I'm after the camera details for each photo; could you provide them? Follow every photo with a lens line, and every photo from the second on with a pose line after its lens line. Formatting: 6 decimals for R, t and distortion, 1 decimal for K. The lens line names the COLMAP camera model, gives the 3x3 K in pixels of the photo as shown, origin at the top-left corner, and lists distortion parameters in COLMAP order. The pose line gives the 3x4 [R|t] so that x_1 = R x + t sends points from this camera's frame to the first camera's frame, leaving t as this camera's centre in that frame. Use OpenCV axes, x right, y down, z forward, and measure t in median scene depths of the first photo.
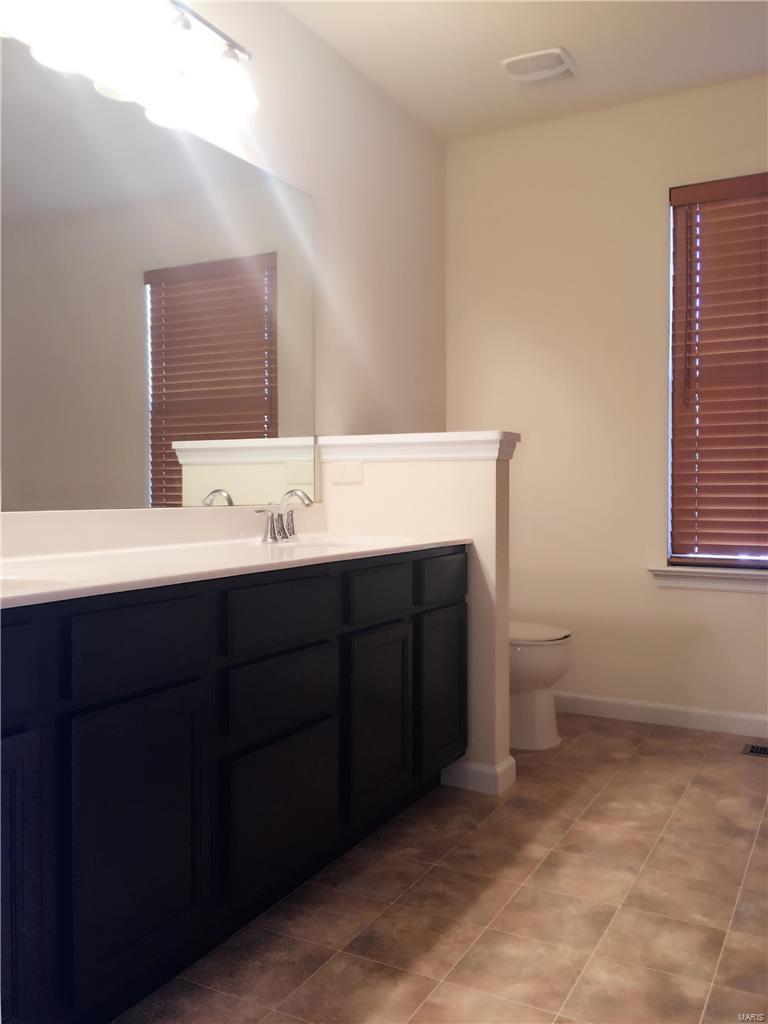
lens RADIAL K [[874.4, 0, 384.0], [0, 874.4, 511.7], [0, 0, 1]] dist [0.040030, -0.031739]
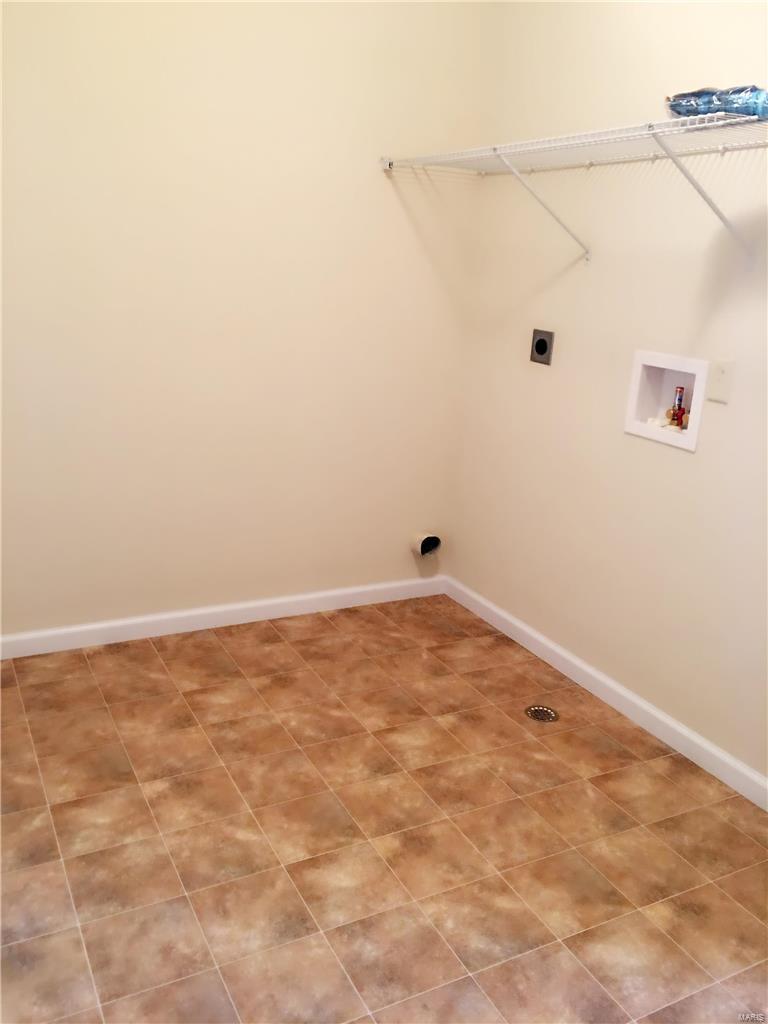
lens RADIAL K [[874.4, 0, 384.0], [0, 874.4, 511.9], [0, 0, 1]] dist [0.040030, -0.031739]
pose [[-0.827219, -0.199131, 0.525410, 0.021010], [-0.037585, 0.952609, 0.301865, -0.295078], [-0.560621, 0.229961, -0.795501, 2.079226]]
